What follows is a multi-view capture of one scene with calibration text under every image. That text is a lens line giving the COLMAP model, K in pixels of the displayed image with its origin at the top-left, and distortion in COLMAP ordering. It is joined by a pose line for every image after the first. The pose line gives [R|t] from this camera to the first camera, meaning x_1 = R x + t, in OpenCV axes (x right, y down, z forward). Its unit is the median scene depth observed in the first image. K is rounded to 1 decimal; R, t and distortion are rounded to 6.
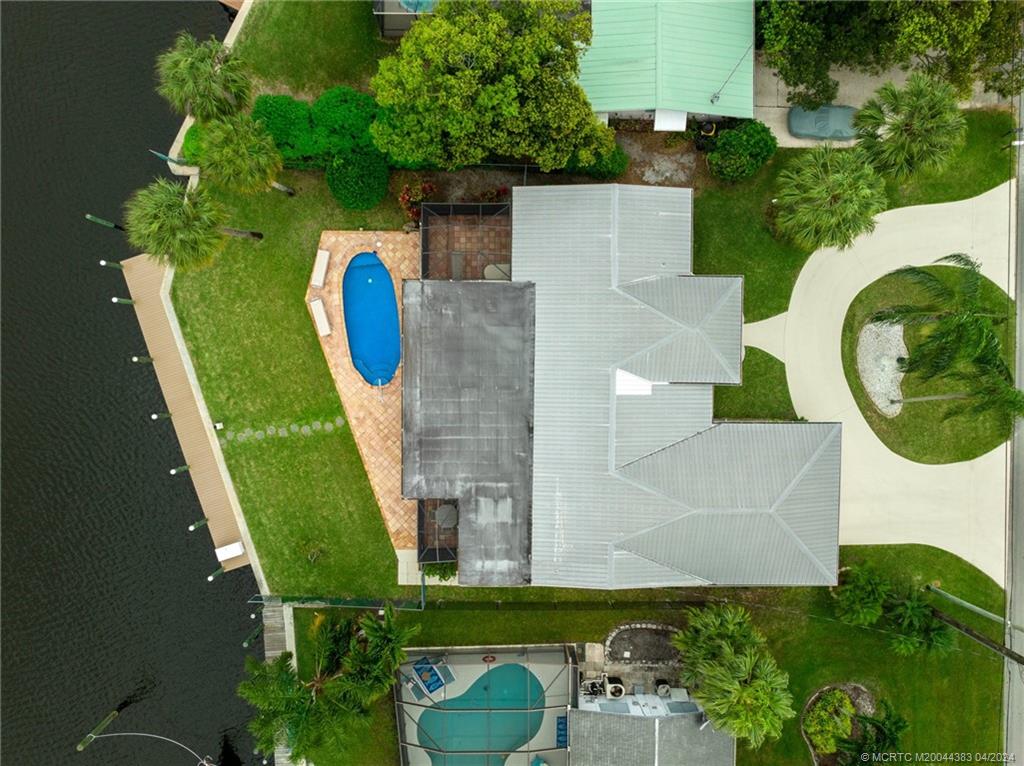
lens RADIAL K [[728.2, 0, 512.0], [0, 728.2, 383.0], [0, 0, 1]] dist [-0.040704, -0.002799]
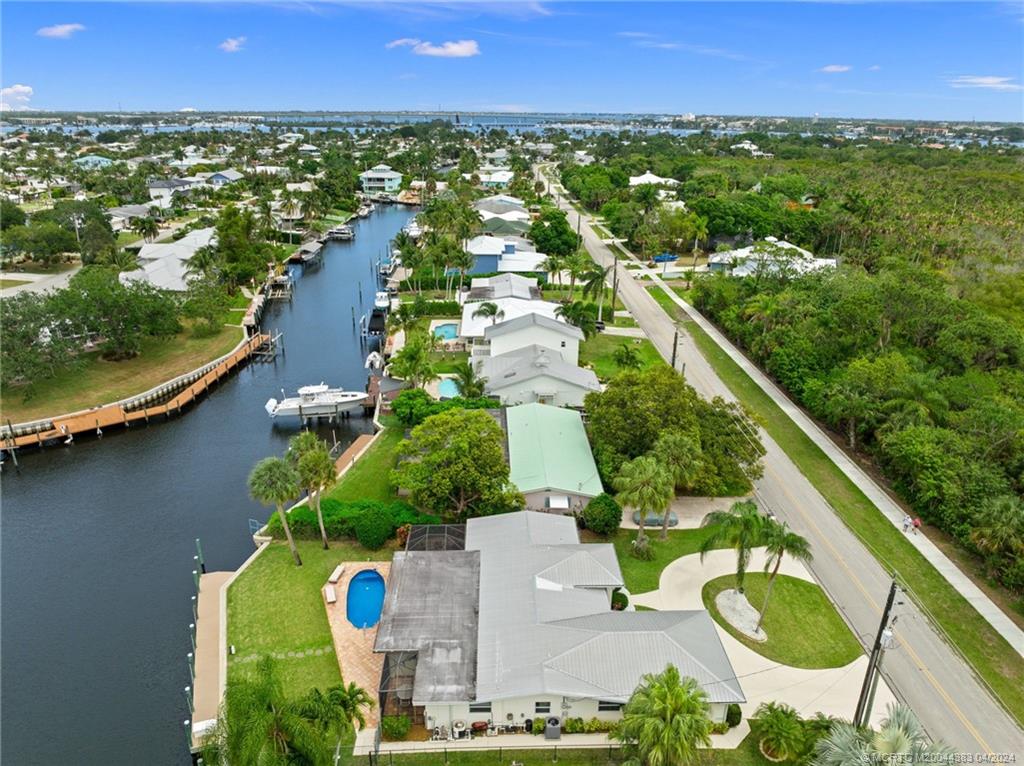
lens RADIAL K [[728.2, 0, 512.0], [0, 728.2, 383.0], [0, 0, 1]] dist [-0.040704, -0.002799]
pose [[0.999337, -0.012843, 0.034071, 0.050668], [0.036392, 0.322180, -0.945979, 1.194266], [0.001172, 0.946591, 0.322434, 0.162418]]
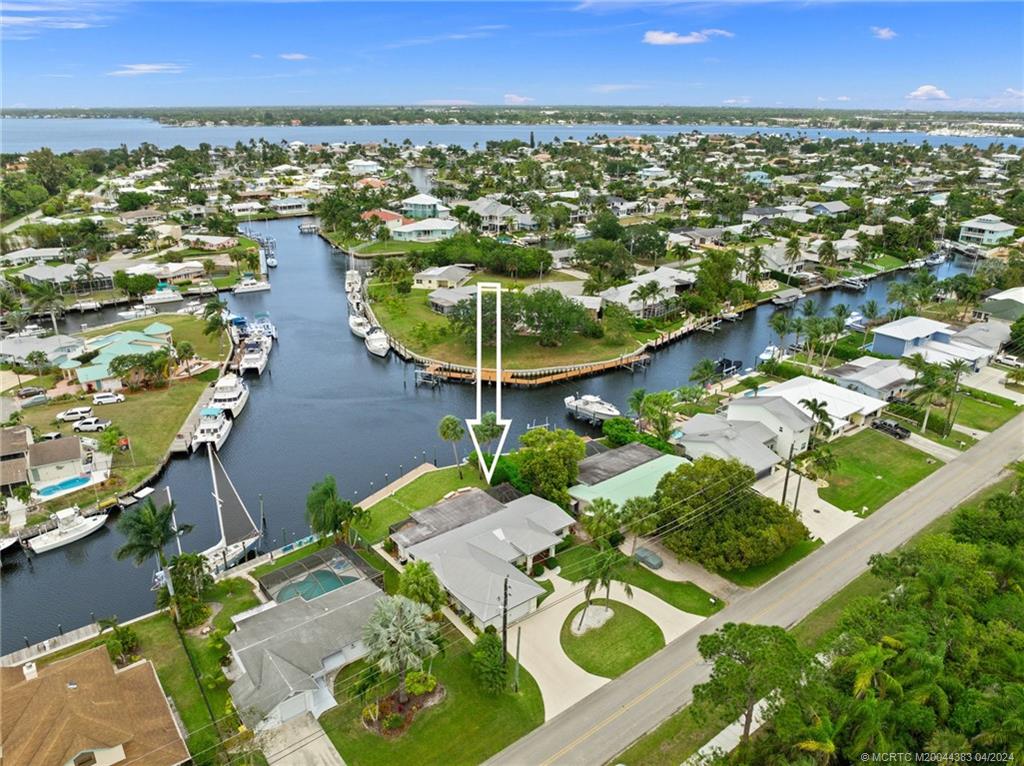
lens RADIAL K [[728.2, 0, 512.0], [0, 728.2, 383.0], [0, 0, 1]] dist [-0.040704, -0.002799]
pose [[0.622347, 0.278359, -0.731574, 1.740072], [-0.782391, 0.193235, -0.592051, 1.298751], [-0.023437, 0.940838, 0.338045, -0.290214]]
